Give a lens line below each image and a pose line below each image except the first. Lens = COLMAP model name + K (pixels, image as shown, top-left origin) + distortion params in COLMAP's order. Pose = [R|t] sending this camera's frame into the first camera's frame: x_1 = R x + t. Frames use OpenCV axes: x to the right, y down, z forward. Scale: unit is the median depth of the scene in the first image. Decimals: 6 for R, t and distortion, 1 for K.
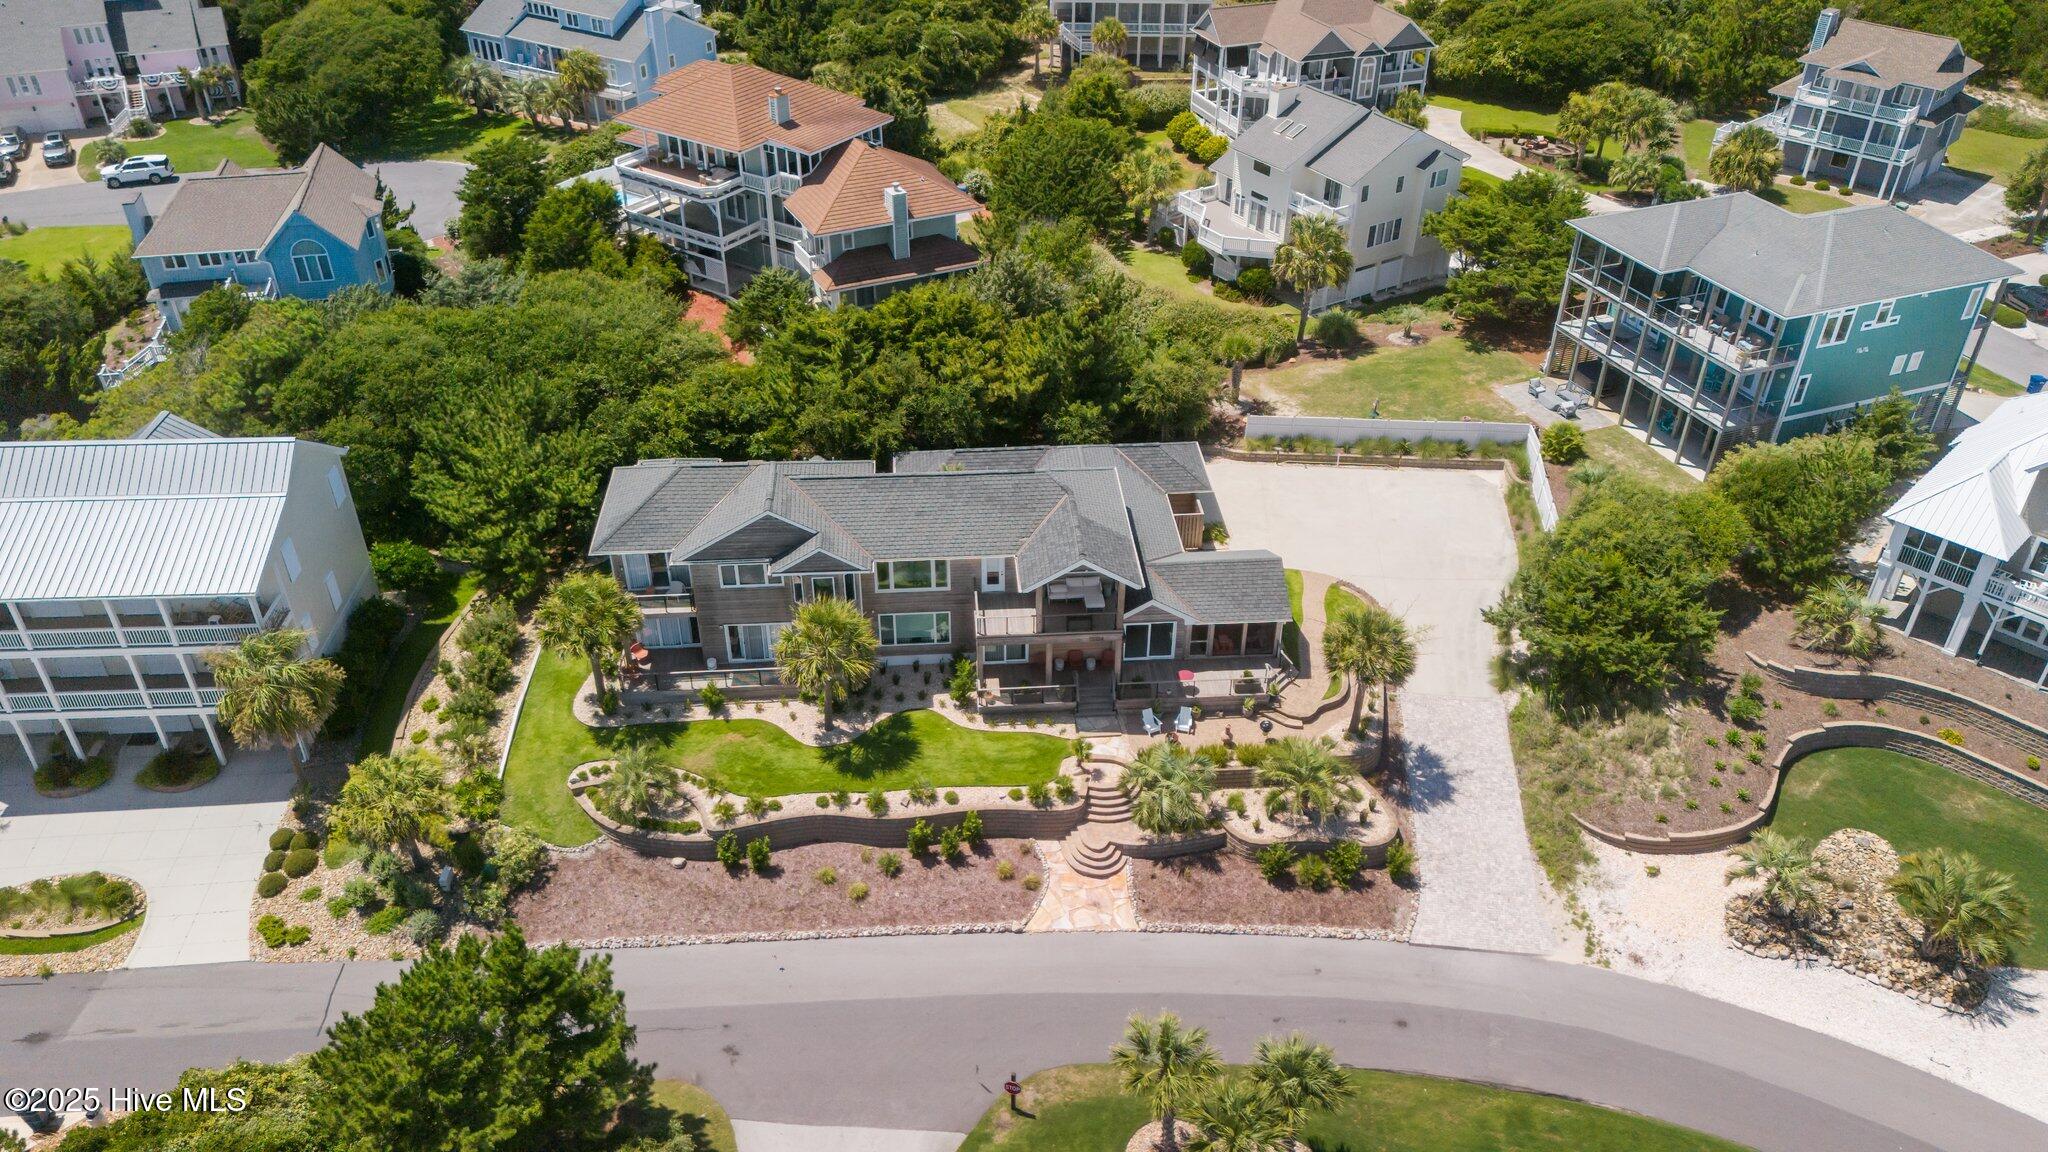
lens RADIAL K [[1519.3, 0, 1024.0], [0, 1519.3, 576.0], [0, 0, 1]] dist [0.085021, -0.090541]
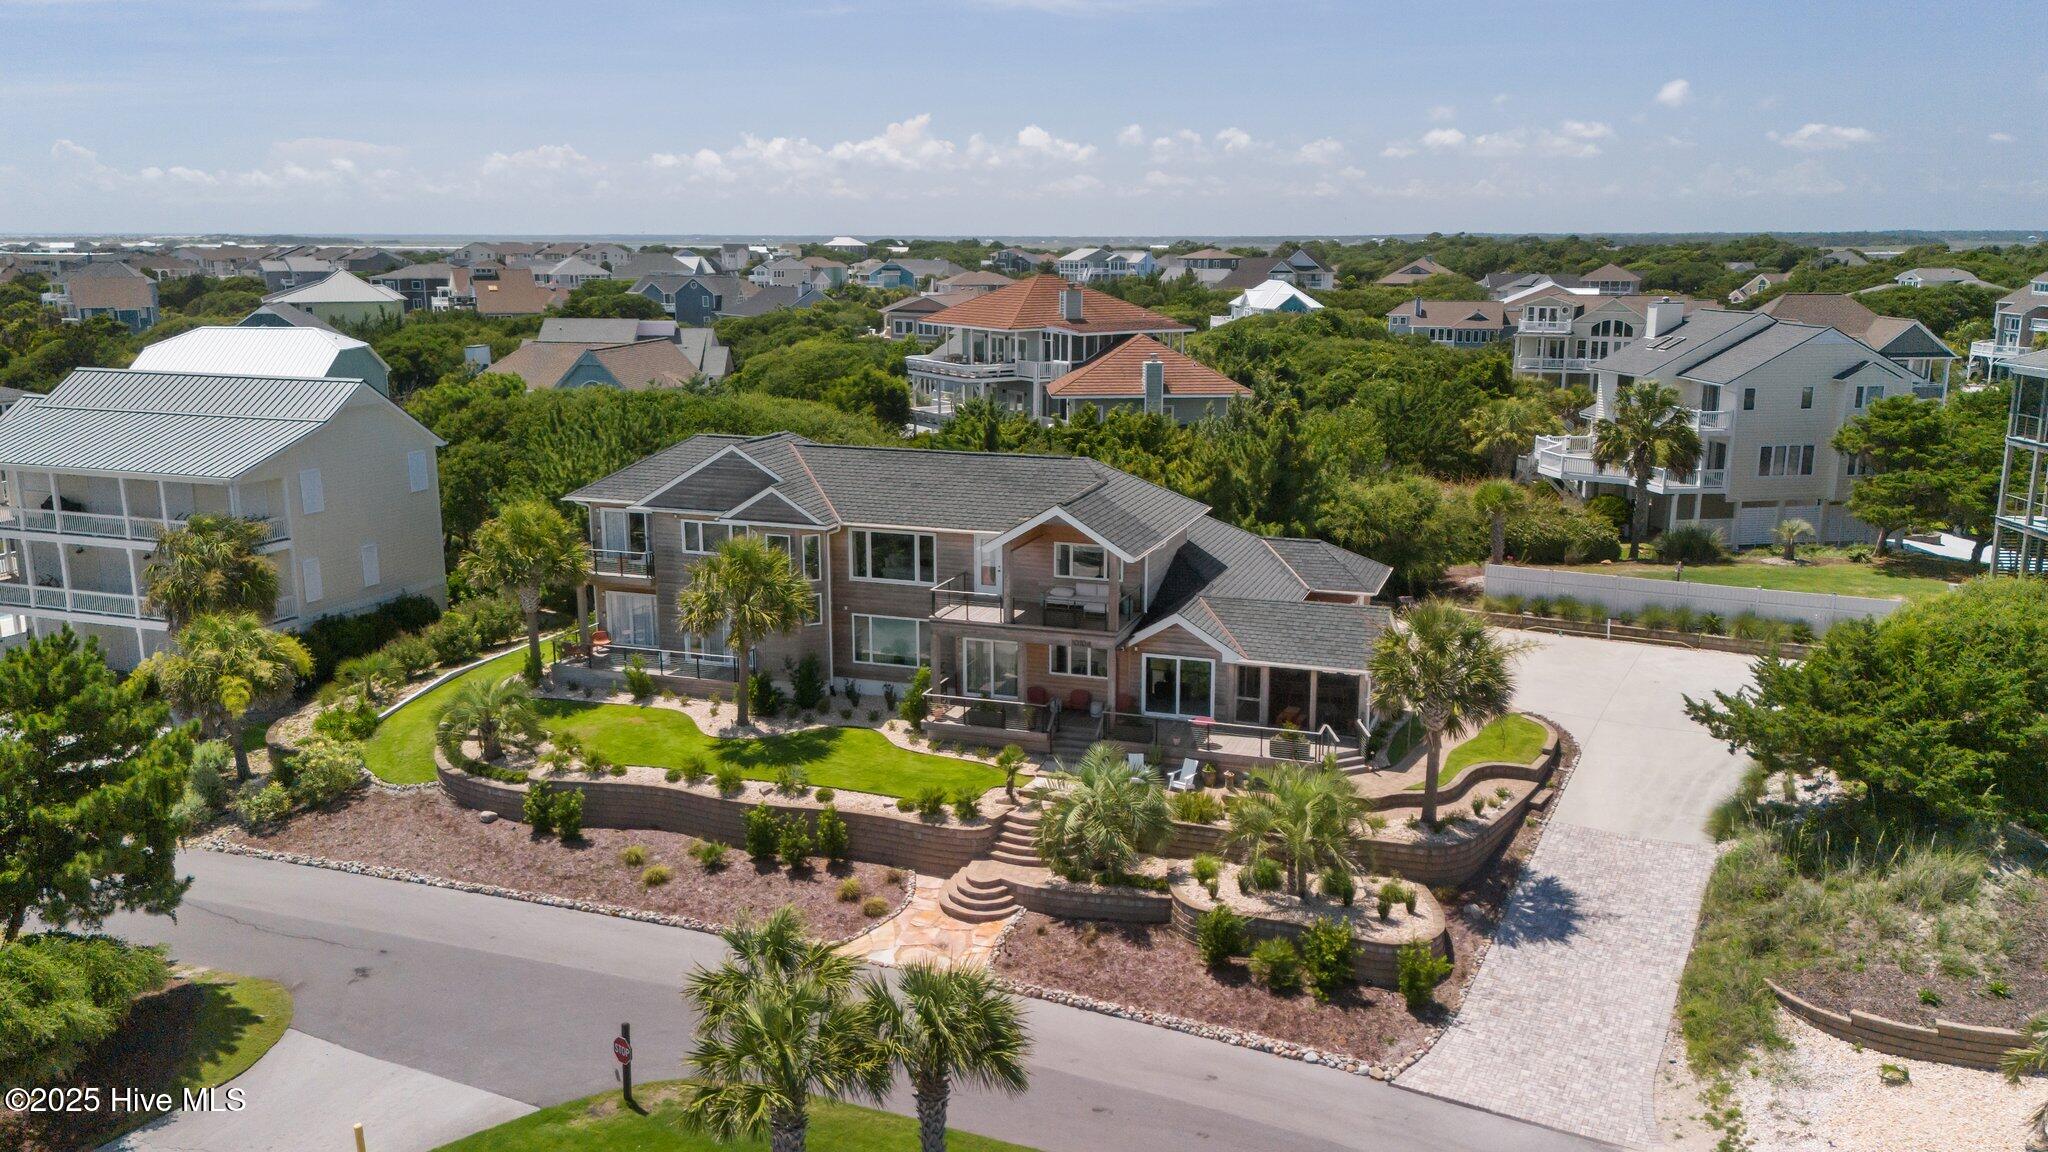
lens RADIAL K [[1603.2, 0, 1024.0], [0, 1603.2, 576.0], [0, 0, 1]] dist [0.099212, -0.110653]
pose [[0.915062, 0.074982, -0.396281, 0.321732], [-0.220328, 0.915928, -0.335458, 0.272876], [0.337812, 0.394277, 0.854651, 0.312907]]
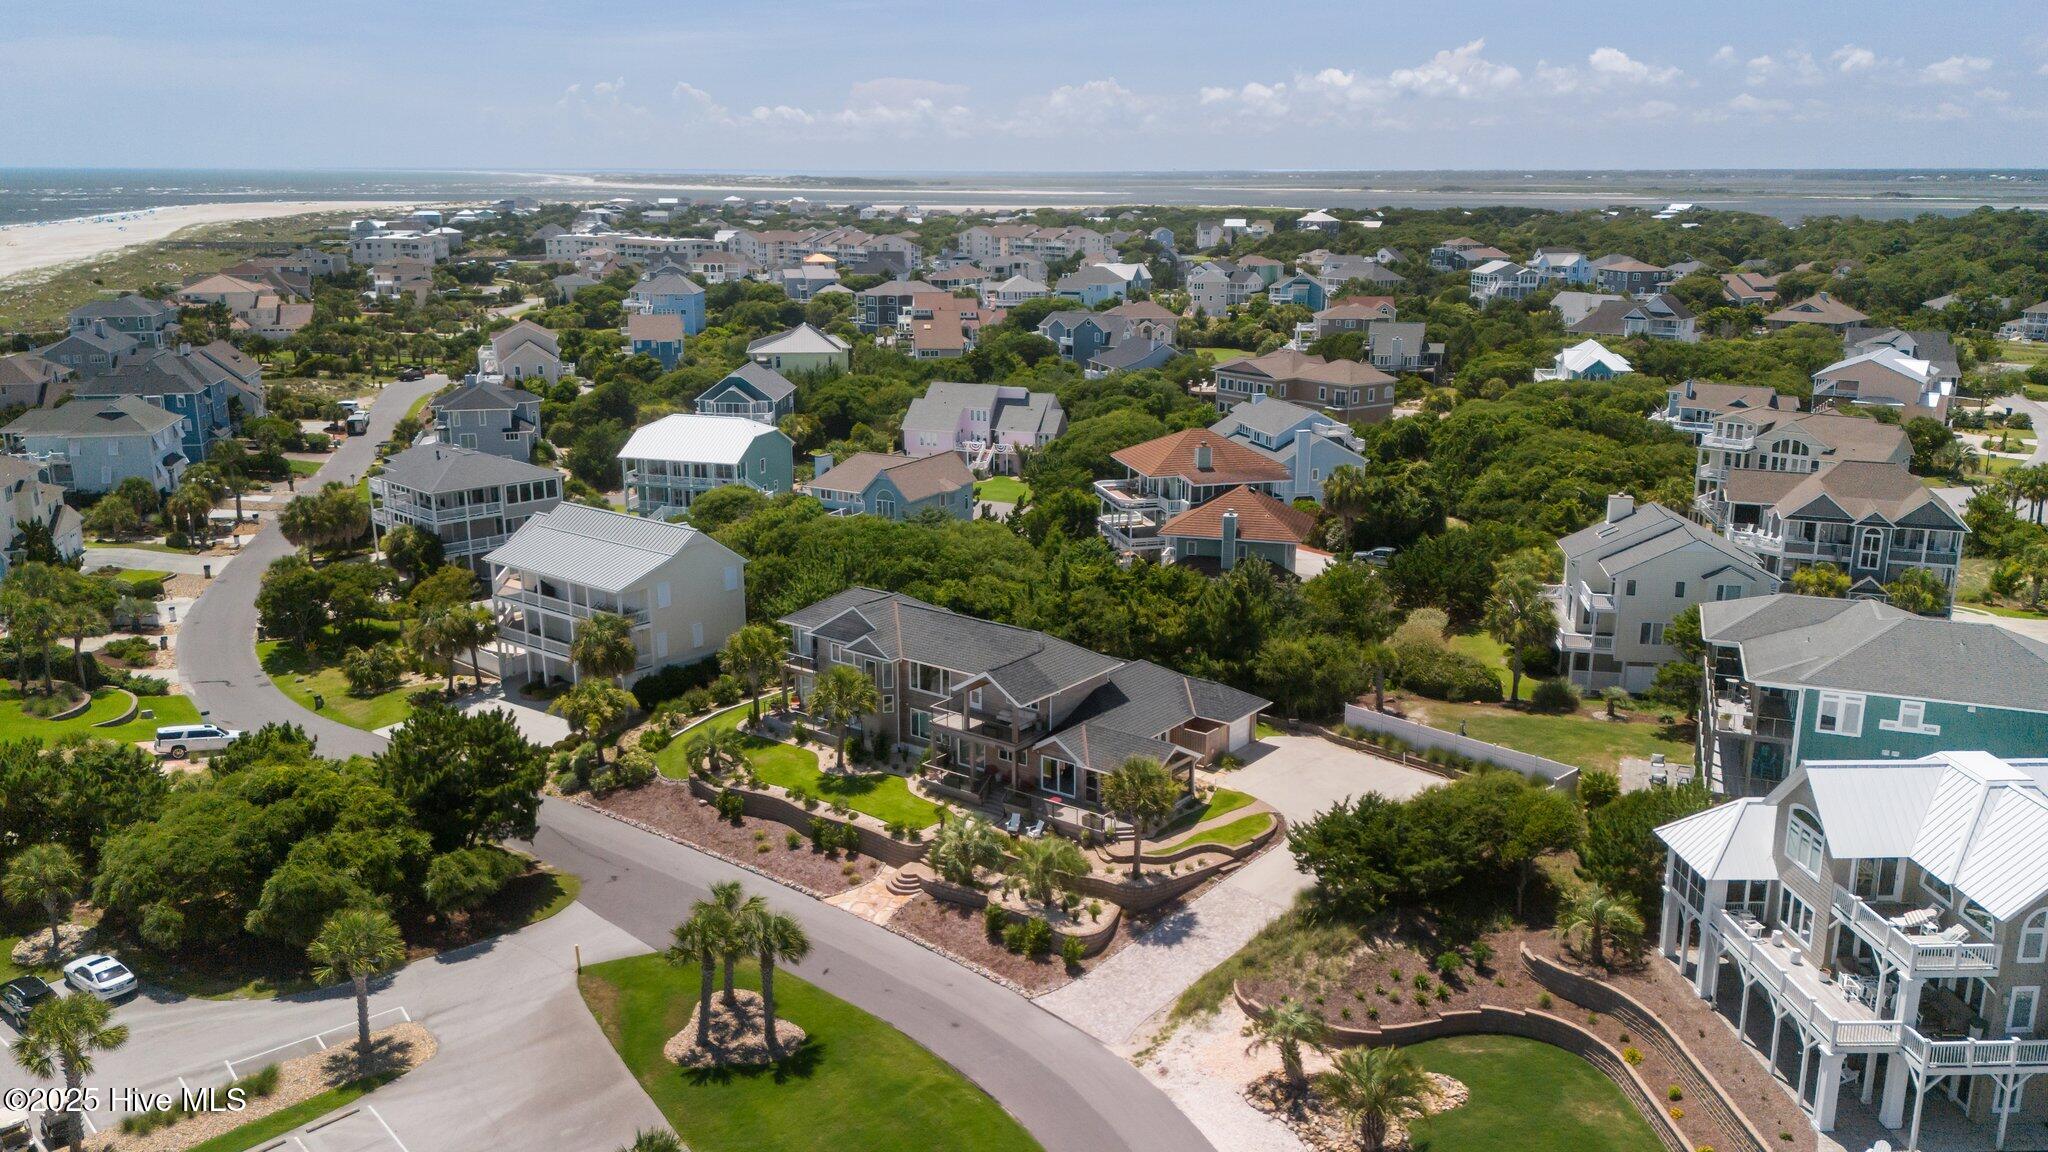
lens RADIAL K [[1603.2, 0, 1024.0], [0, 1603.2, 576.0], [0, 0, 1]] dist [0.099212, -0.110653]
pose [[0.742536, 0.156690, -0.651220, 0.926727], [-0.372491, 0.904642, -0.207057, 0.183107], [0.556678, 0.396321, 0.730095, -0.054687]]
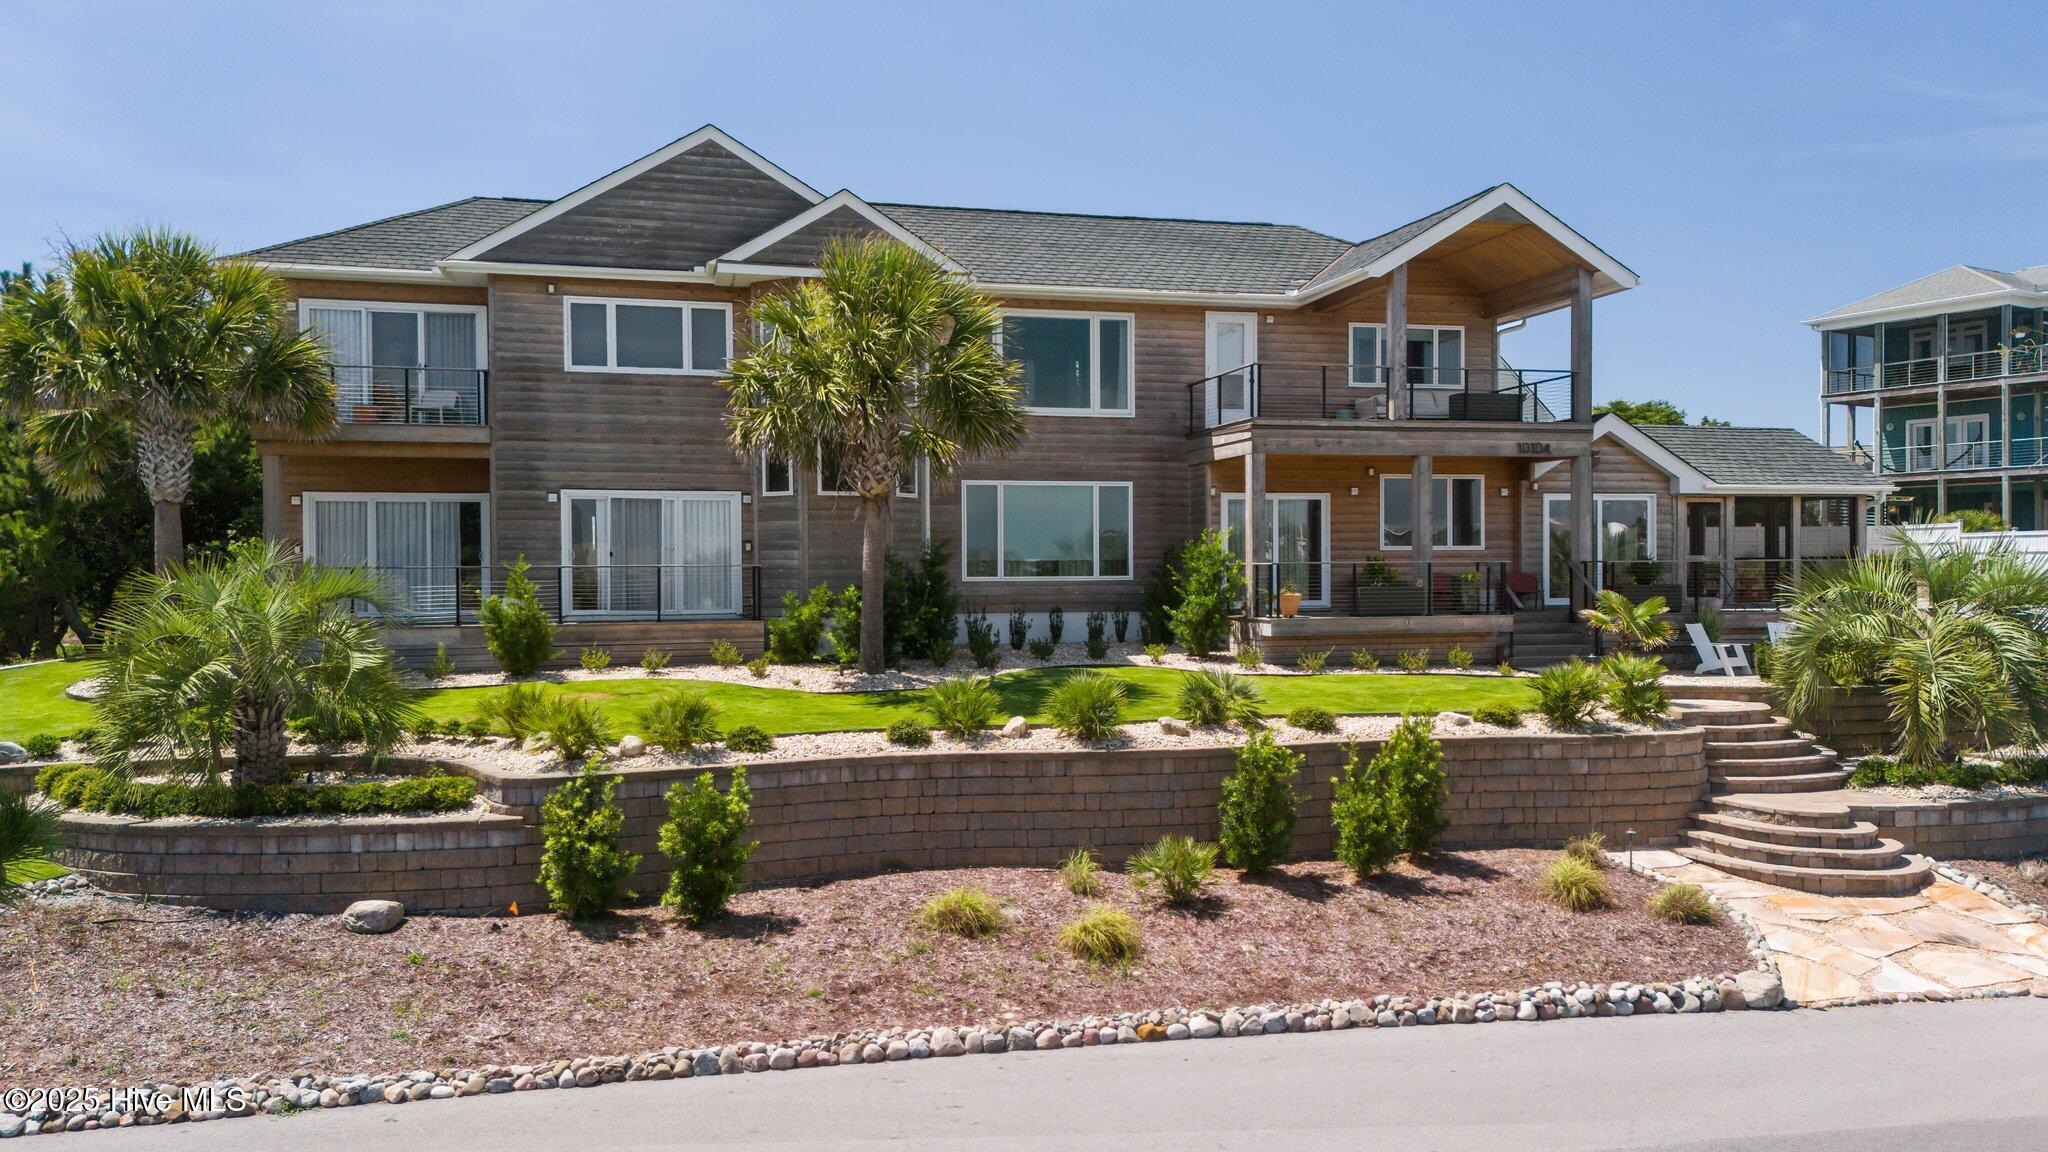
lens RADIAL K [[1519.3, 0, 1024.0], [0, 1519.3, 576.0], [0, 0, 1]] dist [0.085021, -0.090541]
pose [[0.984732, -0.014728, 0.173453, -0.152419], [0.109509, 0.826963, -0.551489, 0.273276], [-0.135317, 0.562064, 0.815950, 0.697230]]
